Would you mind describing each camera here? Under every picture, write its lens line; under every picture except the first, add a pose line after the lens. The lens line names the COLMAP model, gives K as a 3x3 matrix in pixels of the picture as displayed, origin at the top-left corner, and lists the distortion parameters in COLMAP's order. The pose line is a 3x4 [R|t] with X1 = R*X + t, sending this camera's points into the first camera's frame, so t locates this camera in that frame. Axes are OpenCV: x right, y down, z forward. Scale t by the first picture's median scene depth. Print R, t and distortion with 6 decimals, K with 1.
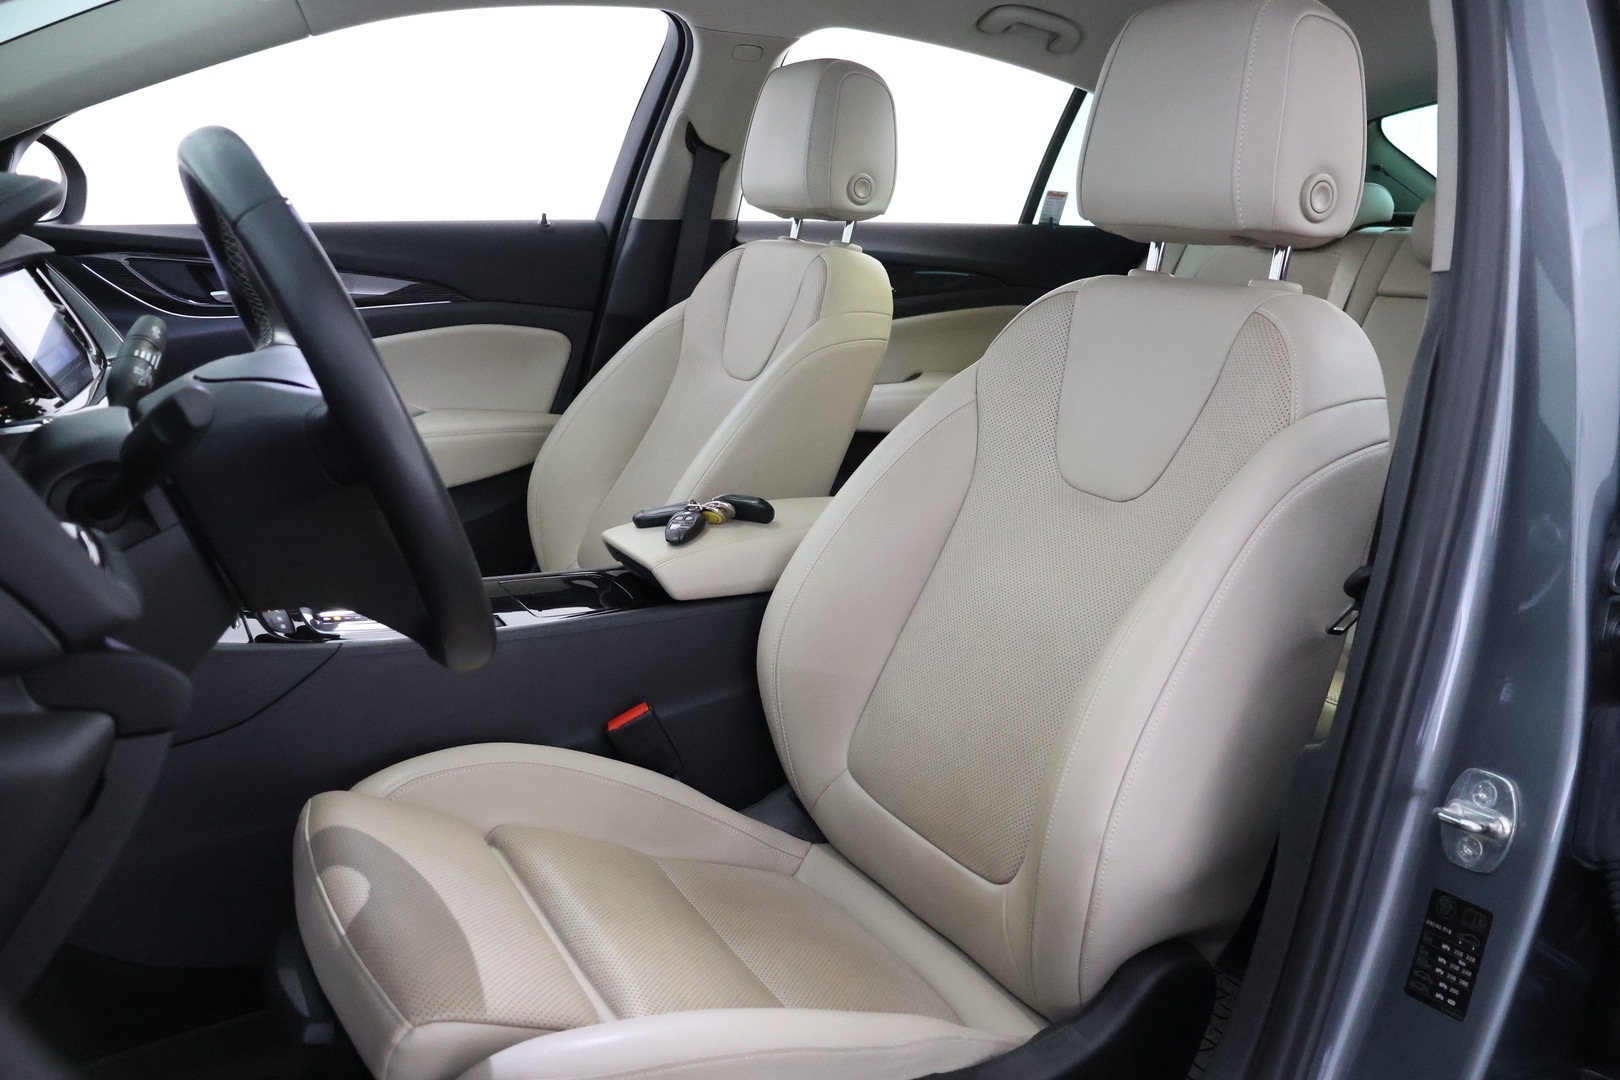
lens RADIAL K [[1355.4, 0, 810.0], [0, 1355.4, 540.0], [0, 0, 1]] dist [0.002392, 0.010096]
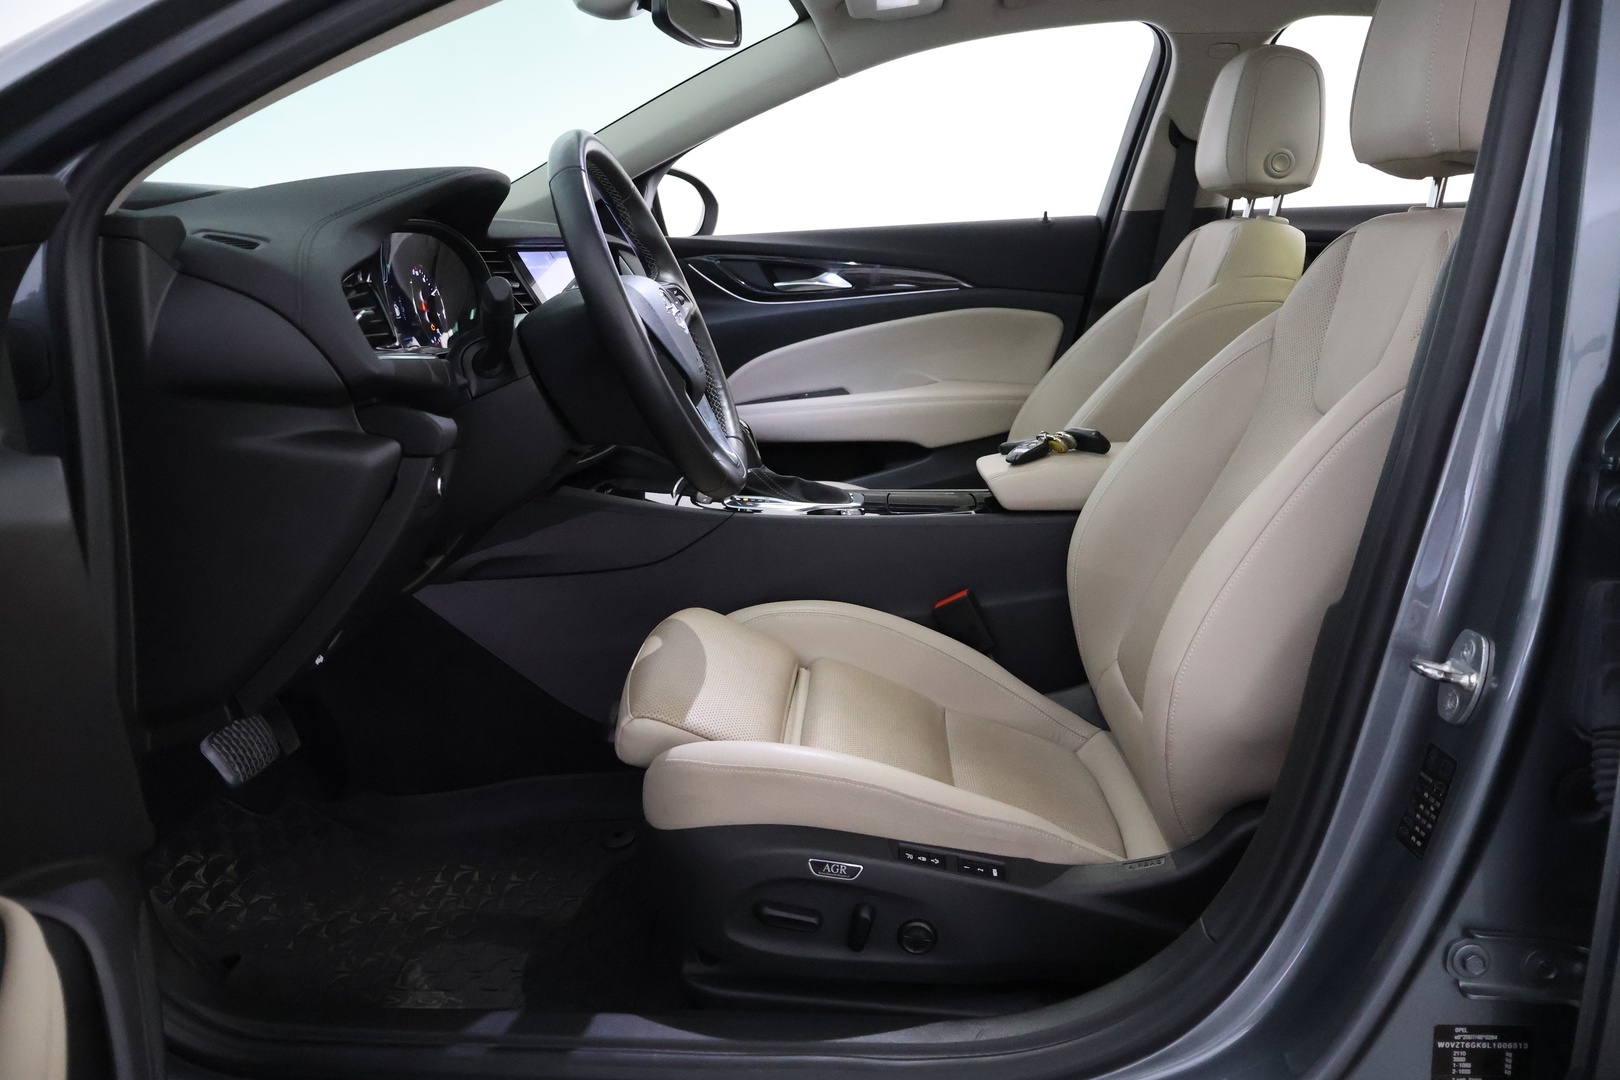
lens RADIAL K [[1355.4, 0, 810.0], [0, 1355.4, 540.0], [0, 0, 1]] dist [0.002392, 0.010096]
pose [[0.847959, 0.066893, -0.525824, 0.367879], [-0.083907, 0.996437, -0.008549, 0.091604], [0.523378, 0.051369, 0.850551, -0.101619]]
